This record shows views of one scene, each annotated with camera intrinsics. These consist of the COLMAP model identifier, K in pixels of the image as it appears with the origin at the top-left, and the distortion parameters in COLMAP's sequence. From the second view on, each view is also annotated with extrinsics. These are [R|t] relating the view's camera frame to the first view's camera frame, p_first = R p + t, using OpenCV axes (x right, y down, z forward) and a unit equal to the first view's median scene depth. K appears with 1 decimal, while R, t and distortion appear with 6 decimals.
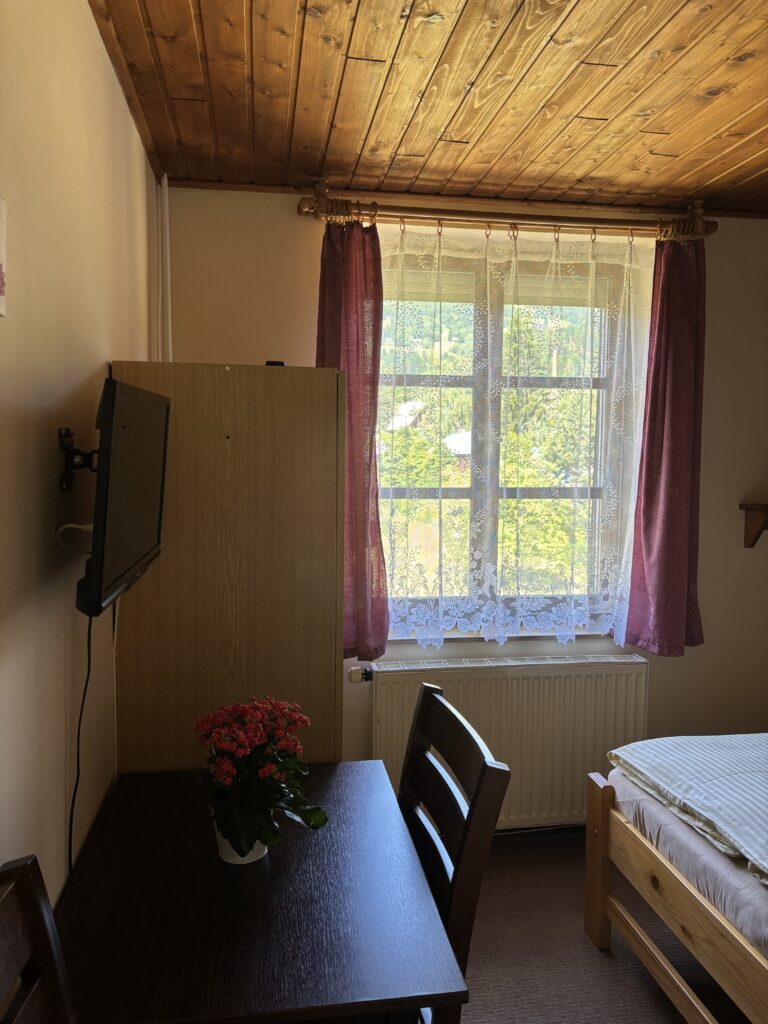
lens RADIAL K [[774.2, 0, 376.9], [0, 774.2, 505.8], [0, 0, 1]] dist [0.055197, -0.058086]
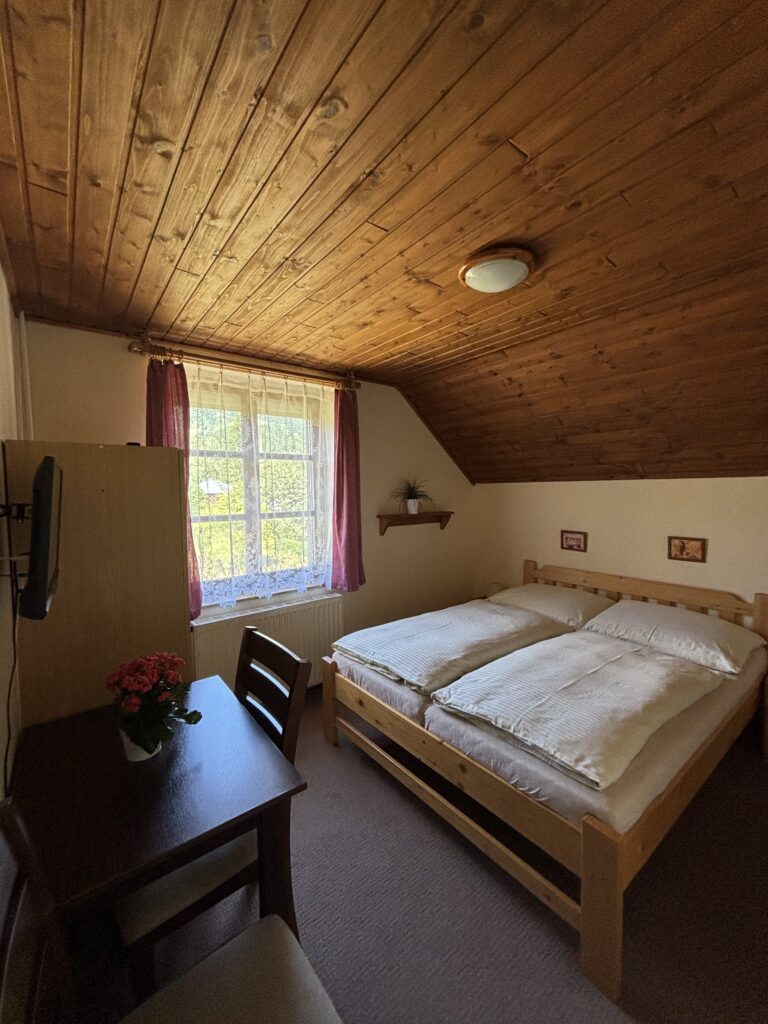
lens RADIAL K [[413.7, 0, 385.9], [0, 413.7, 509.3], [0, 0, 1]] dist [-0.001187, 0.000442]
pose [[0.873419, -0.044737, 0.484911, -0.075783], [0.056809, 0.998333, -0.010220, -0.007923], [-0.483645, 0.036473, 0.874504, 0.004744]]
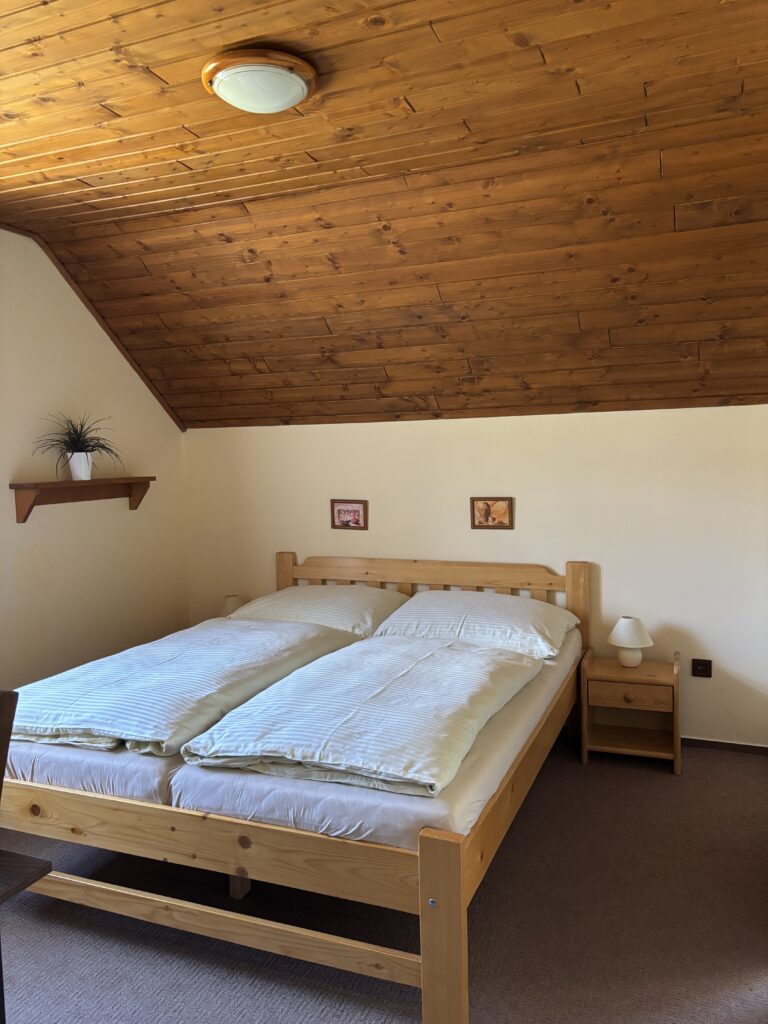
lens RADIAL K [[774.2, 0, 381.1], [0, 774.2, 501.1], [0, 0, 1]] dist [0.055197, -0.058086]
pose [[0.519362, -0.076626, 0.851112, -0.261190], [0.090086, 0.995331, 0.034638, 0.038673], [-0.849793, 0.058683, 0.523840, -0.029628]]
